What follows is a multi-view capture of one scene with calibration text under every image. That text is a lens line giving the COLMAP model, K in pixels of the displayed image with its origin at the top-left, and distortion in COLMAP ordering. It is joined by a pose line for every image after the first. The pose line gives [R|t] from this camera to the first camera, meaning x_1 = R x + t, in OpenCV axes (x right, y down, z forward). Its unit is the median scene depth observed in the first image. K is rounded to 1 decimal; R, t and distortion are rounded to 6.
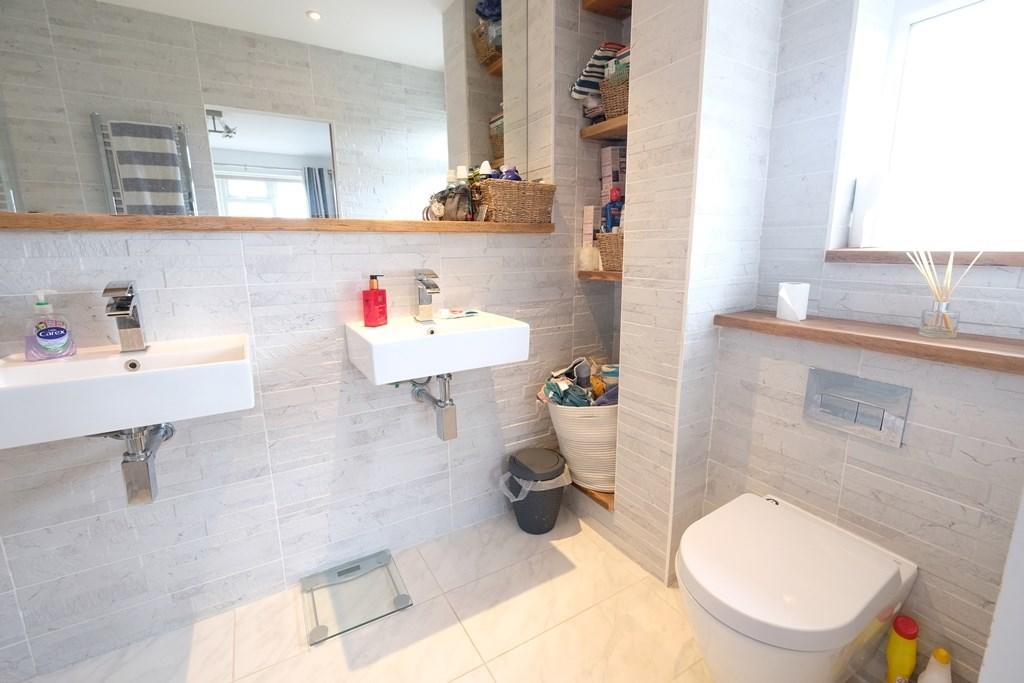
lens RADIAL K [[445.1, 0, 514.9], [0, 445.1, 338.7], [0, 0, 1]] dist [-0.003209, 0.000663]
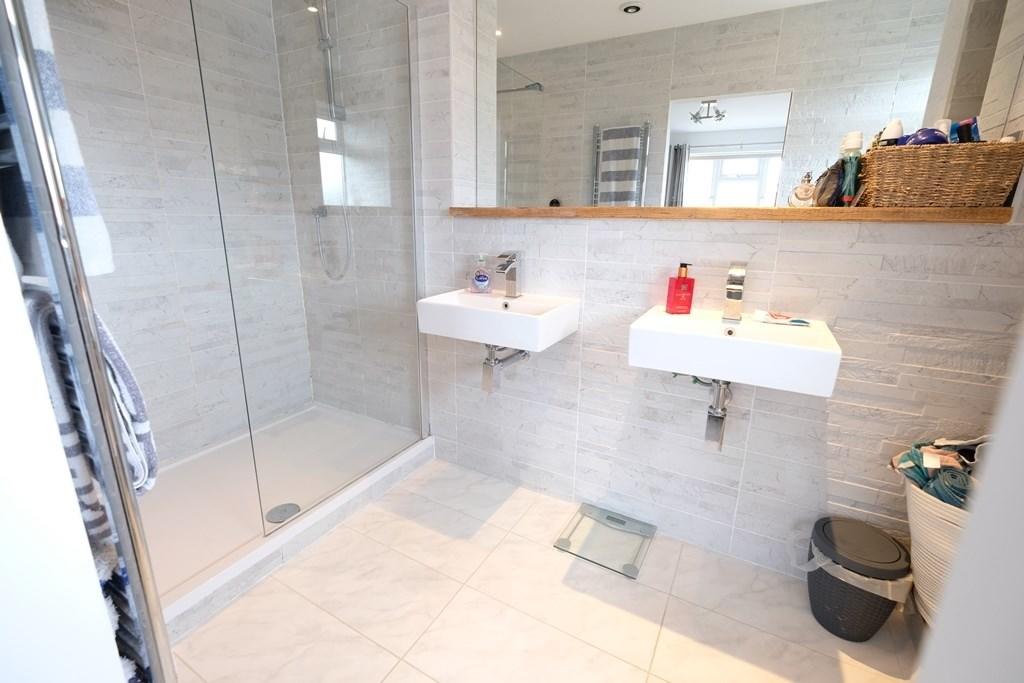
lens RADIAL K [[445.1, 0, 515.0], [0, 445.1, 340.5], [0, 0, 1]] dist [-0.003209, 0.000663]
pose [[0.505354, 0.243961, -0.827708, 0.305394], [-0.195038, 0.966673, 0.165841, -0.056098], [0.840582, 0.077626, 0.536094, 0.131247]]
